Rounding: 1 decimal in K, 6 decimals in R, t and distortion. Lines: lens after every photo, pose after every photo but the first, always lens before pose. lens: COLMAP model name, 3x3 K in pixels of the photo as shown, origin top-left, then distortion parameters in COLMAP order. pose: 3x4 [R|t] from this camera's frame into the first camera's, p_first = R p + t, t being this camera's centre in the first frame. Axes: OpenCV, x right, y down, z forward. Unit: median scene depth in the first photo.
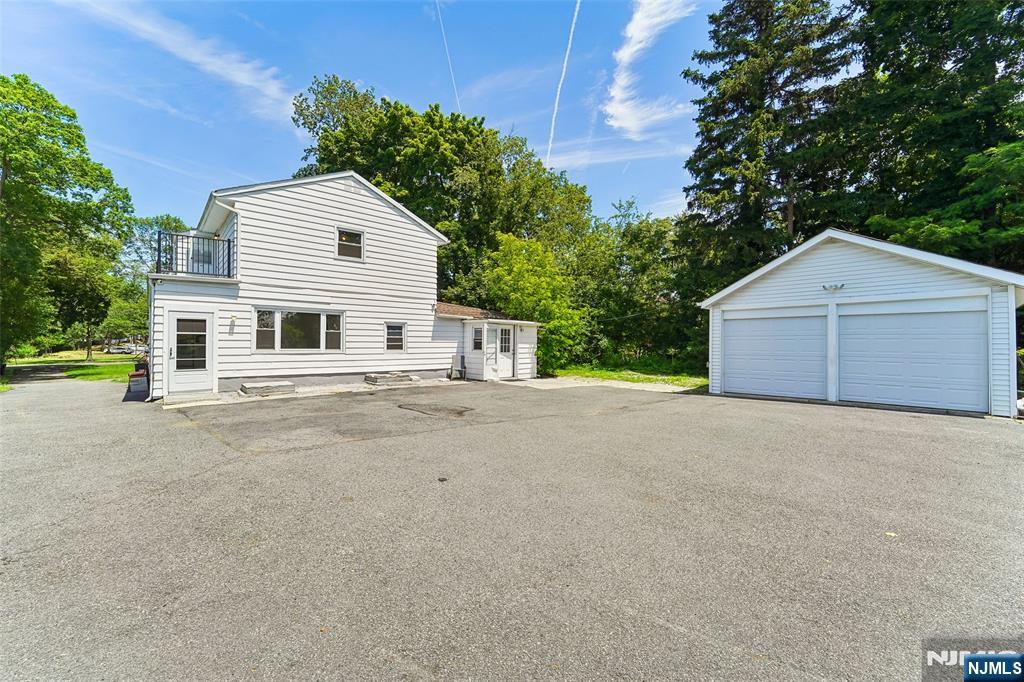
lens RADIAL K [[417.2, 0, 511.8], [0, 417.2, 342.3], [0, 0, 1]] dist [-0.005828, -0.000587]
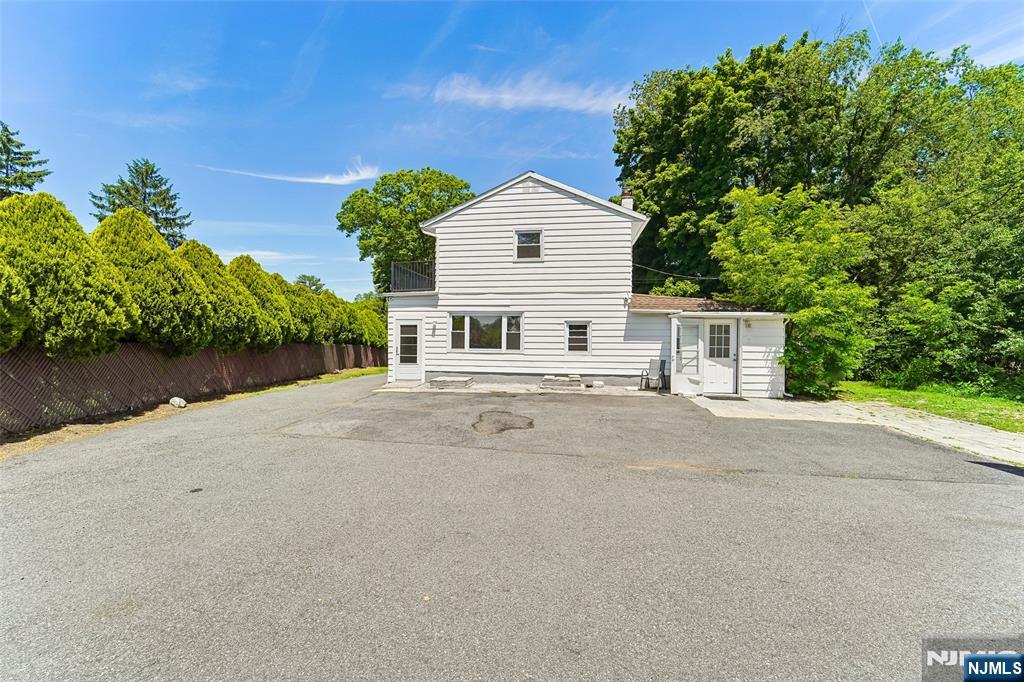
lens RADIAL K [[417.2, 0, 511.9], [0, 417.2, 341.0], [0, 0, 1]] dist [-0.005828, -0.000587]
pose [[0.641181, 0.001835, -0.767388, 0.331182], [-0.000560, 0.999998, 0.001923, -0.006190], [0.767389, -0.000803, 0.641181, 0.300806]]
